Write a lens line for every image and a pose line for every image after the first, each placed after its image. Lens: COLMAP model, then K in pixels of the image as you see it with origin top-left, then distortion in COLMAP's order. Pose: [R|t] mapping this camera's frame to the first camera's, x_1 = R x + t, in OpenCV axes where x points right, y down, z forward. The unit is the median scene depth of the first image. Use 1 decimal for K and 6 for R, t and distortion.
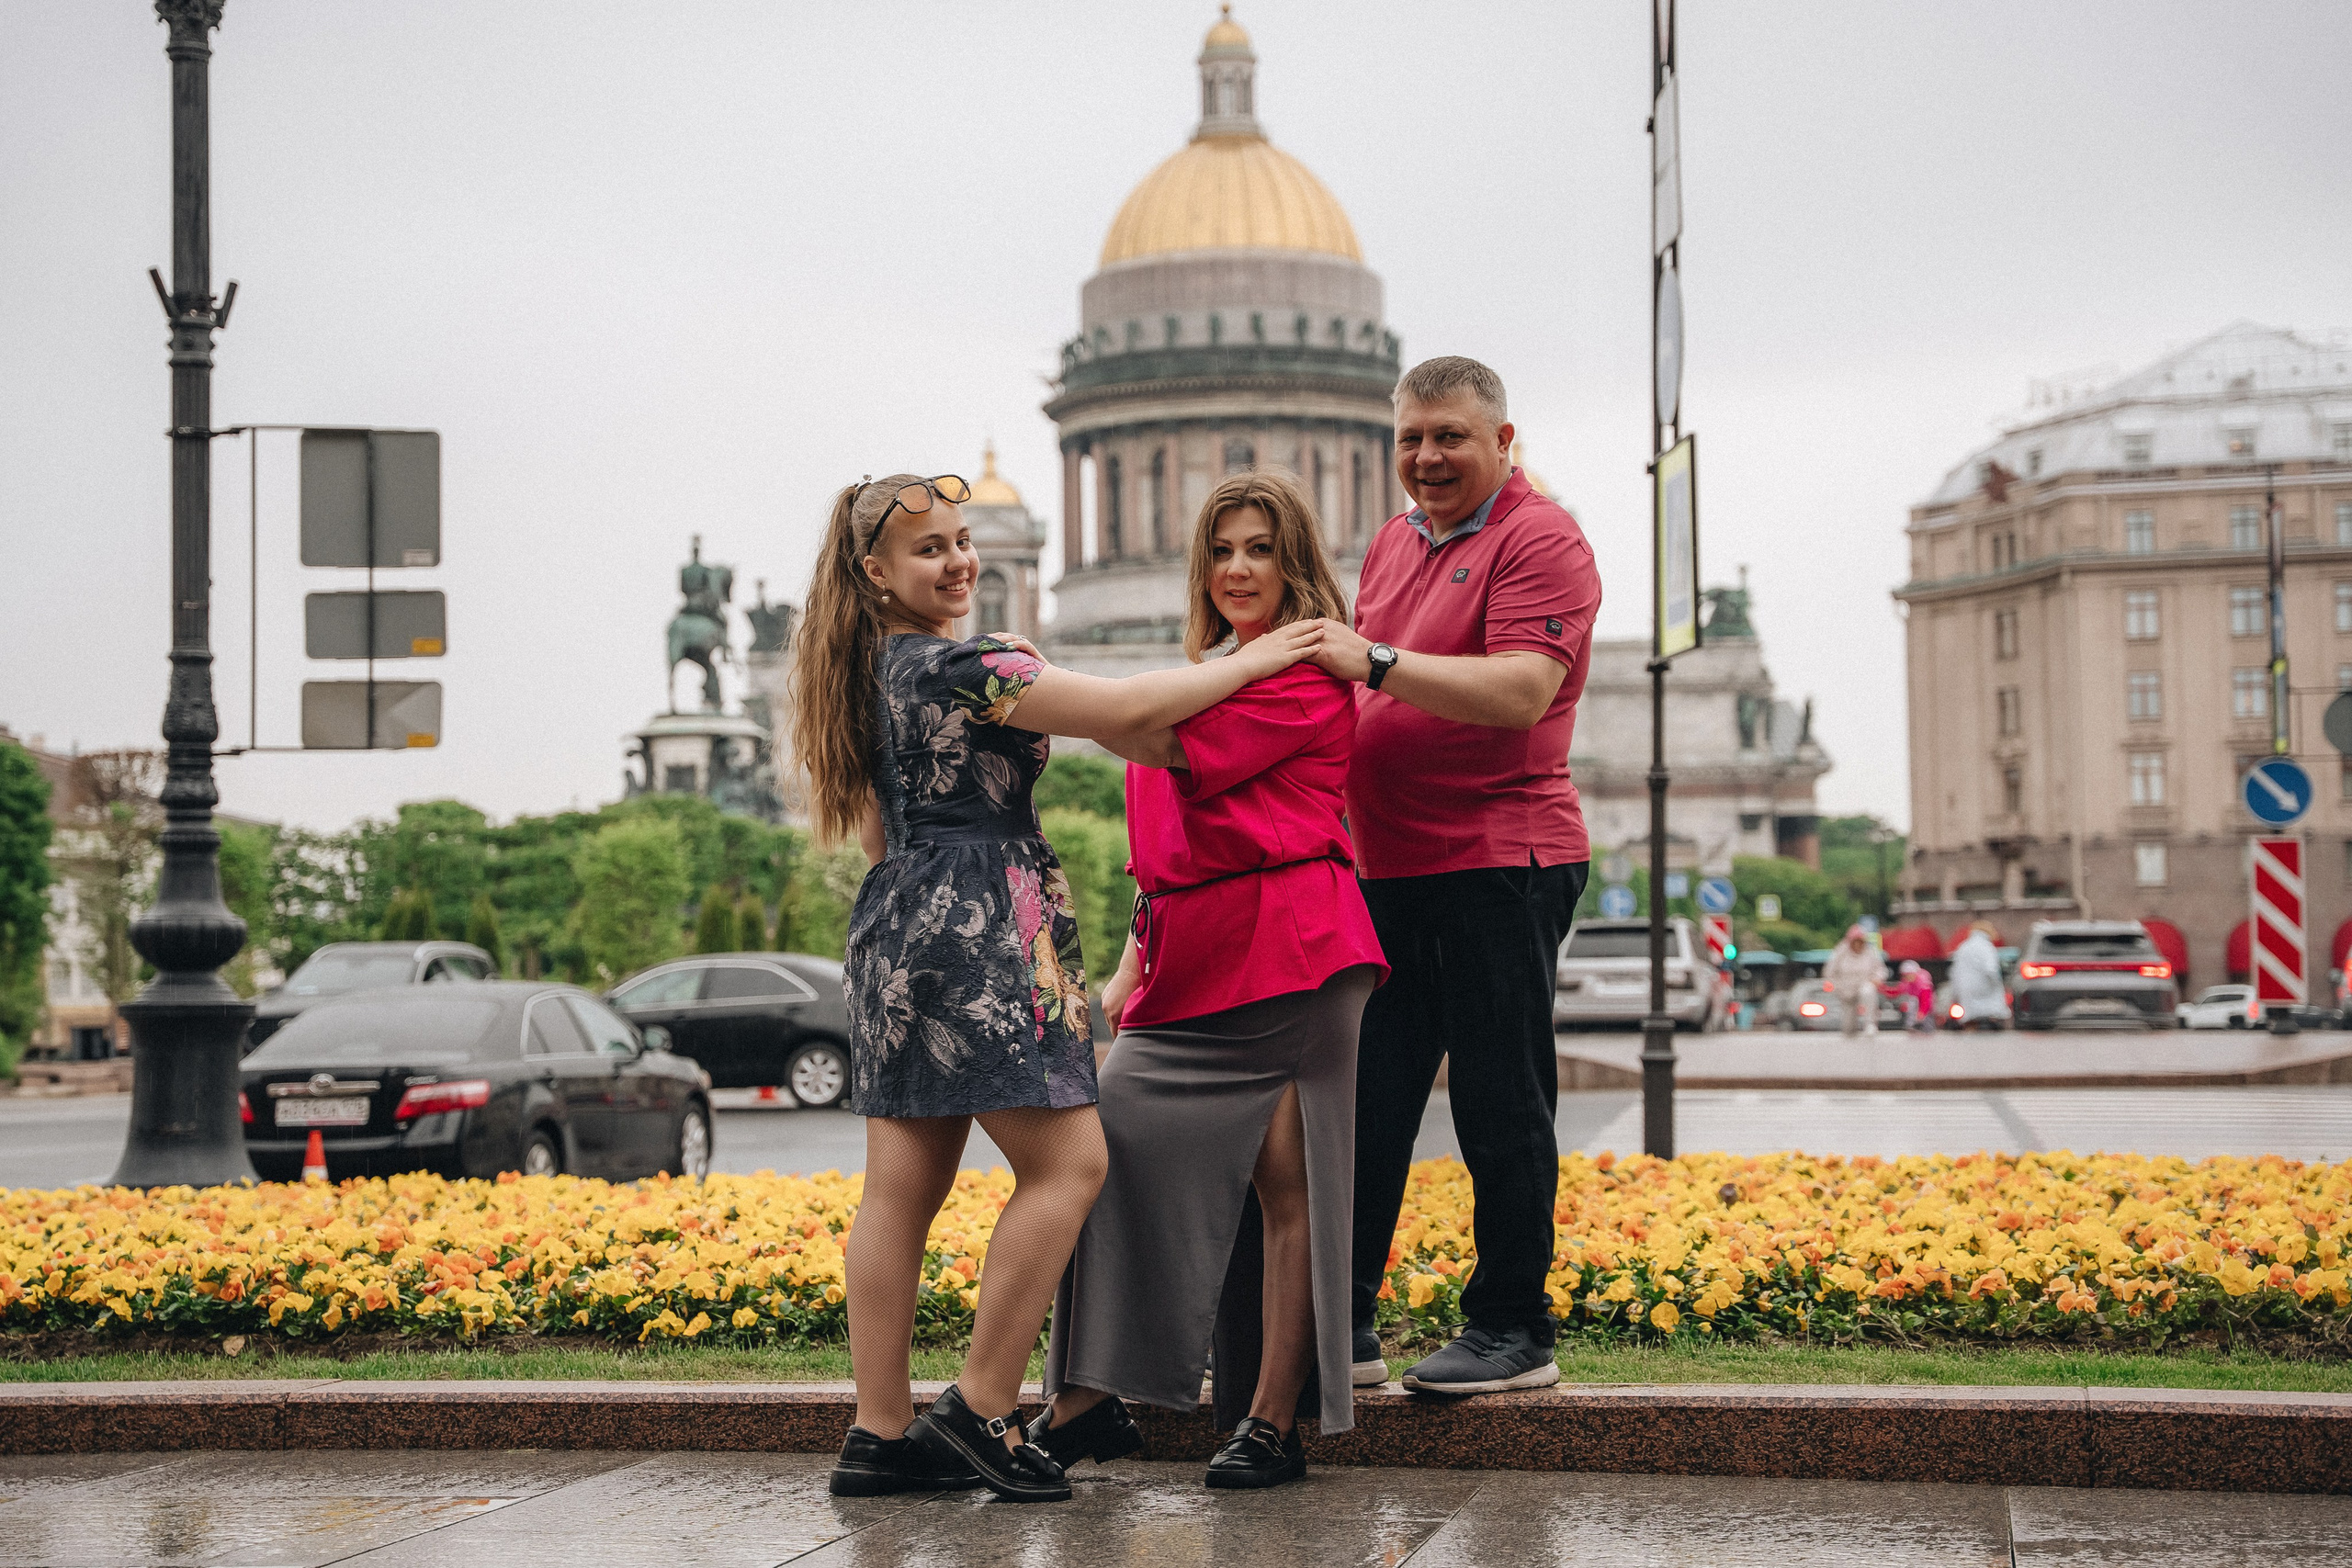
lens RADIAL K [[4041.7, 0, 1187.3], [0, 4041.7, 774.3], [0, 0, 1]] dist [0.173663, 0.307210]
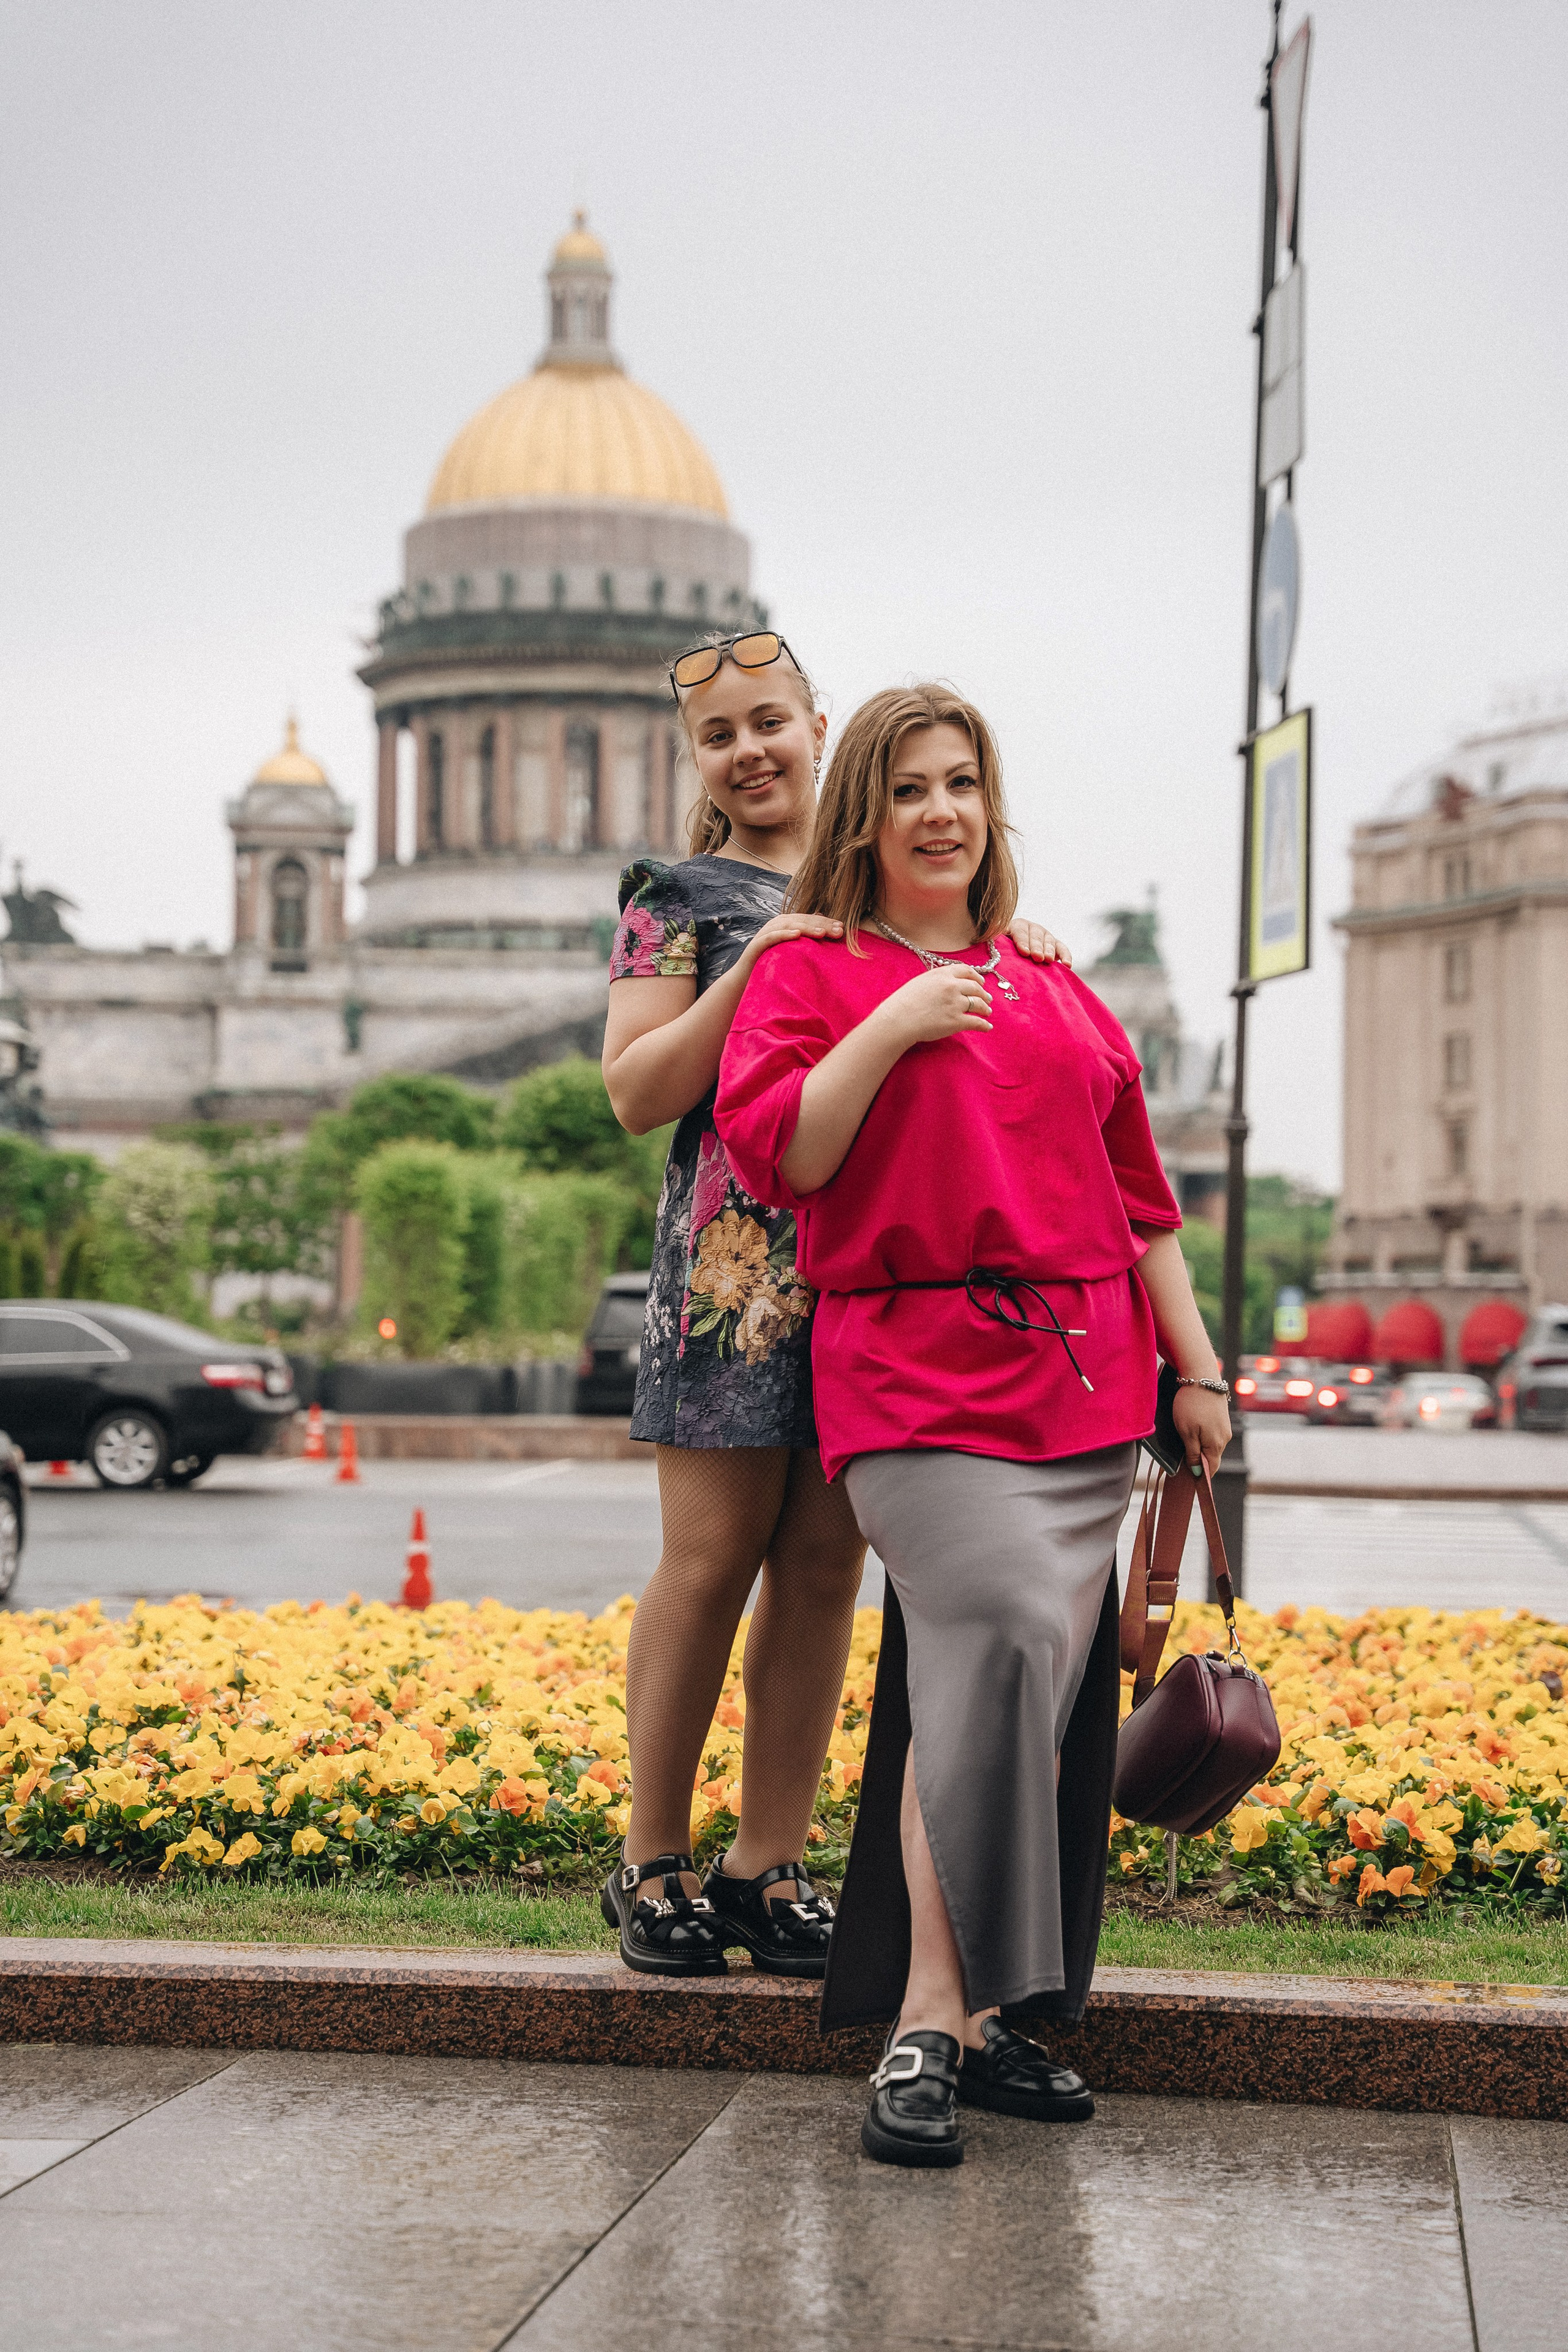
lens RADIAL K [[4622.8, 0, 784.0], [0, 4622.8, 1176.0], [0, 0, 1]] dist [0.272772, 0.230705]
pose [[0.997659, 0.031034, 0.060938, -0.003482], [-0.031938, 0.999393, 0.013926, 0.000045], [-0.060469, -0.015840, 0.998044, 0.007431]]
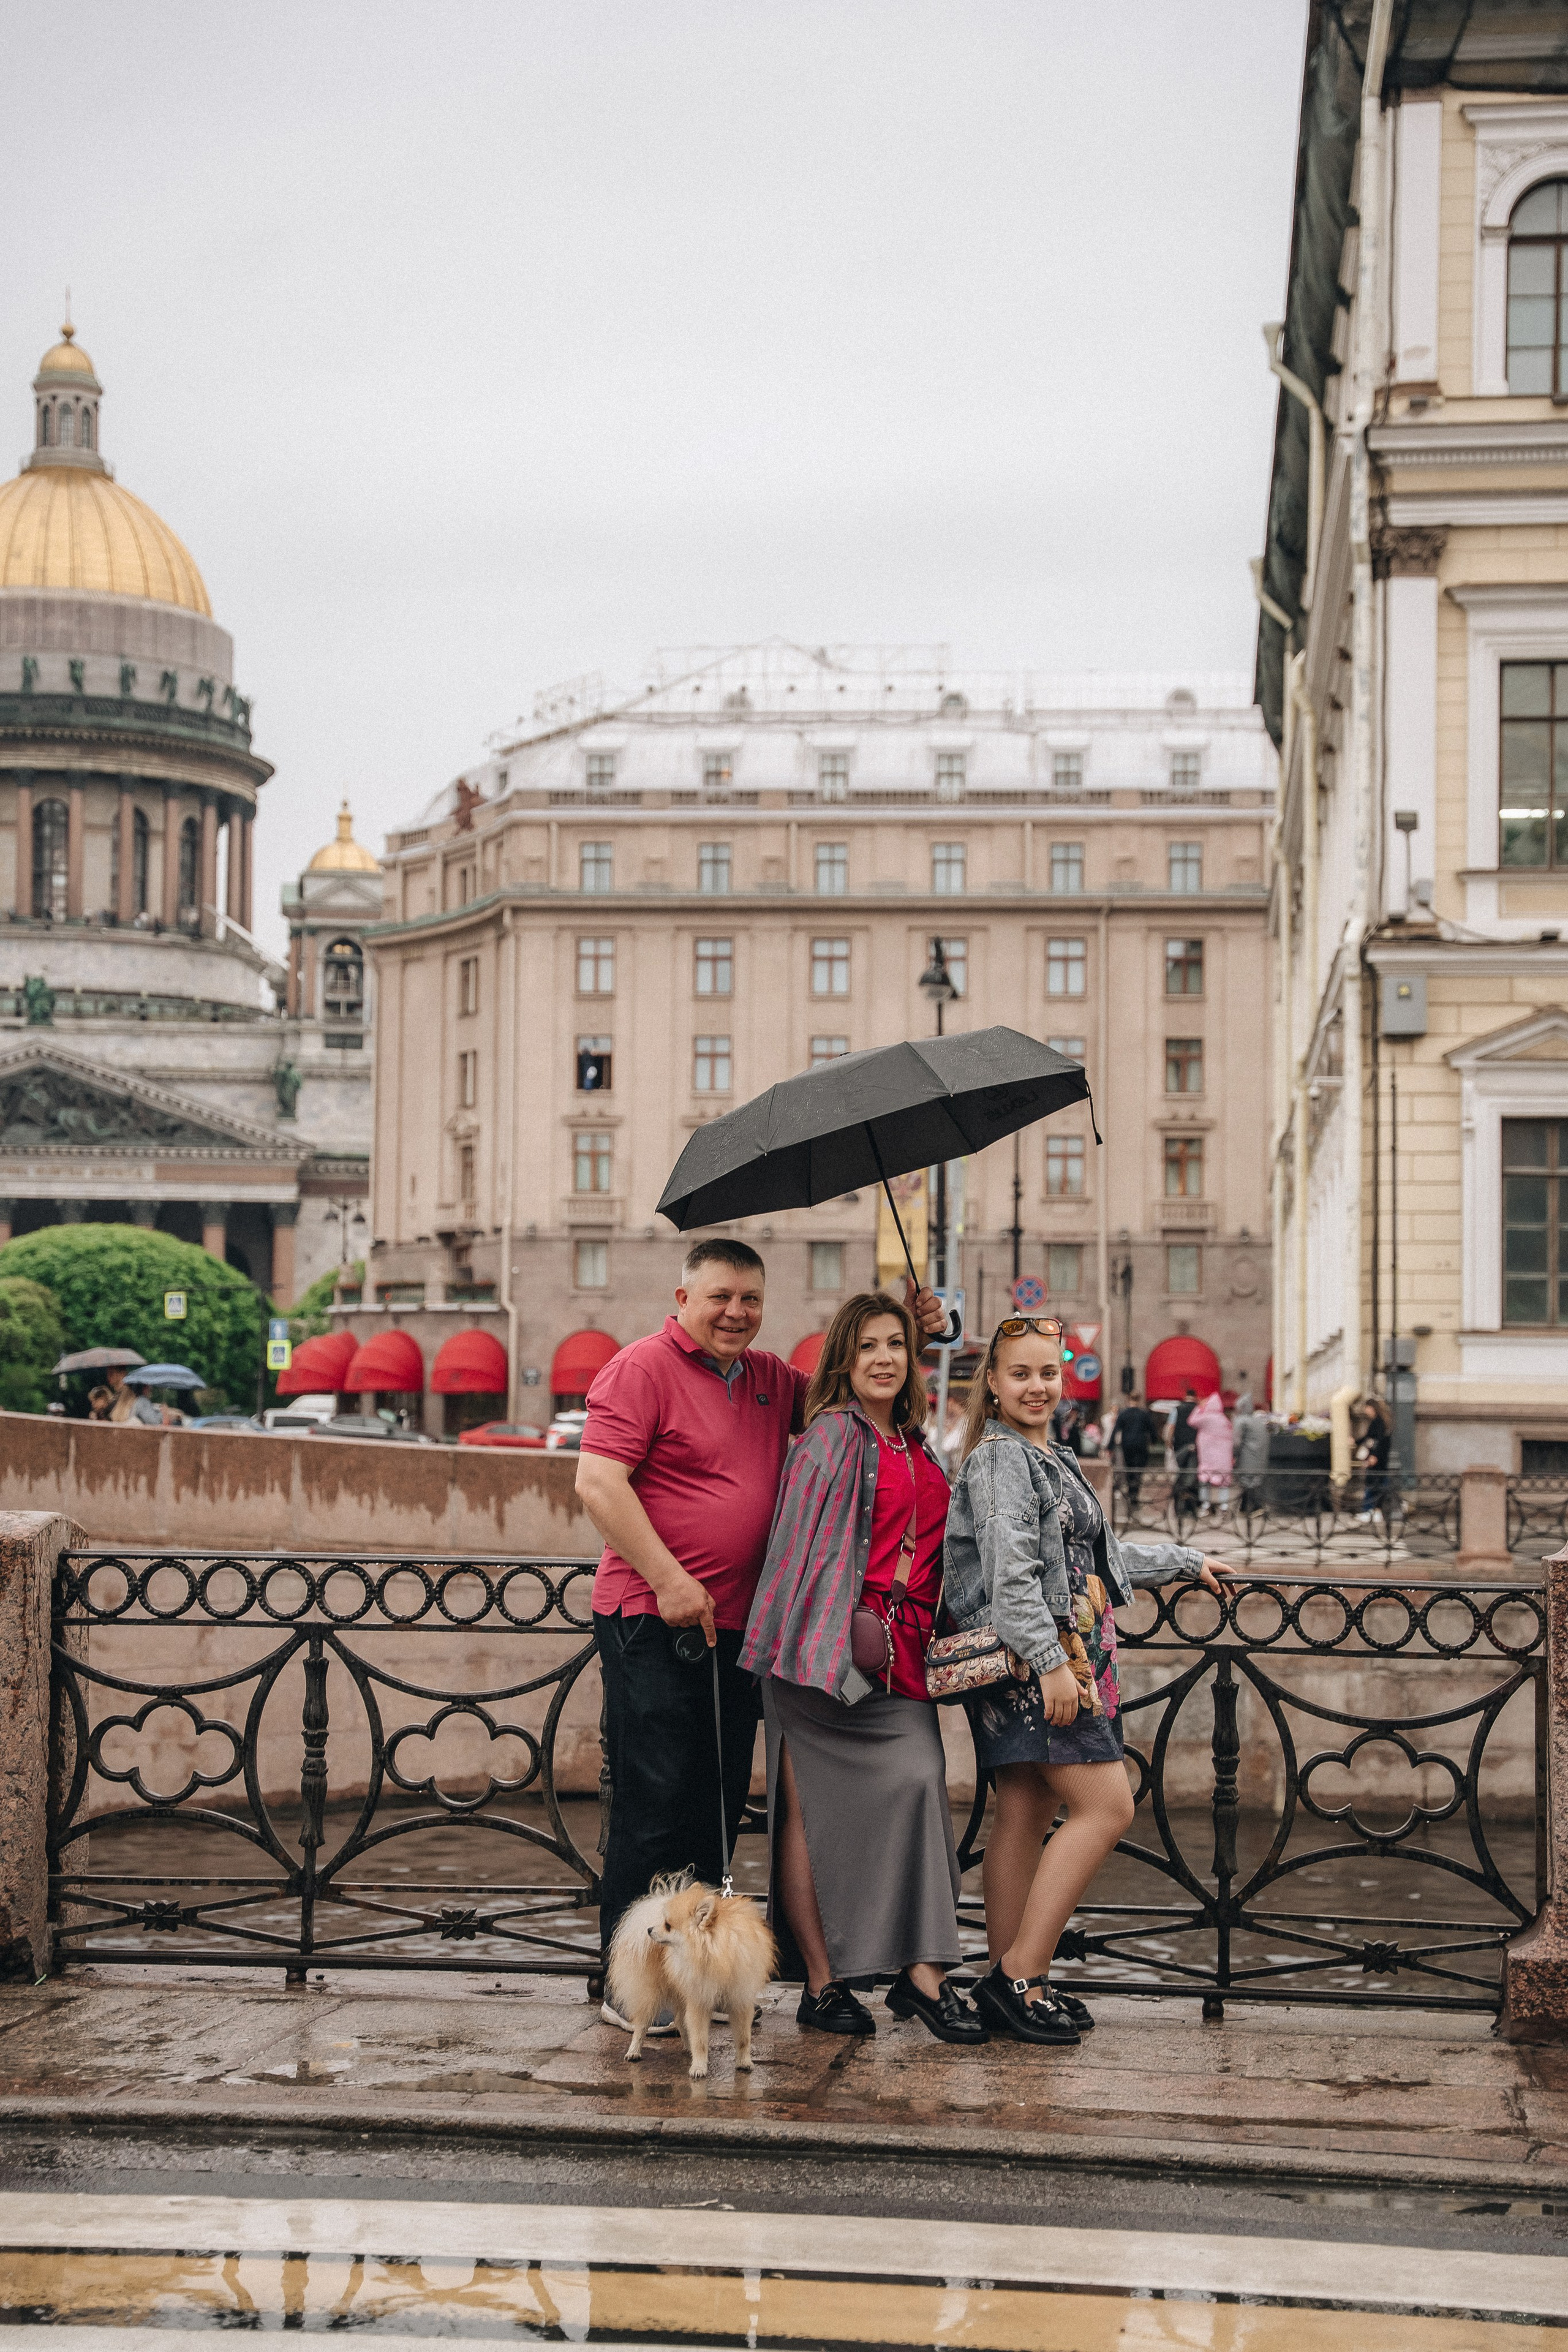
lens RADIAL K [[3944.4, 0, 793.8], [0, 3944.4, 1174.3], [0, 0, 1]] dist [0.190496, -0.051386]
pose [[0.993849, 0.036591, 0.104522, 0.188046], [-0.035871, 0.999318, -0.008759, 0.009165], [-0.104772, 0.004956, 0.994484, 0.188400]]
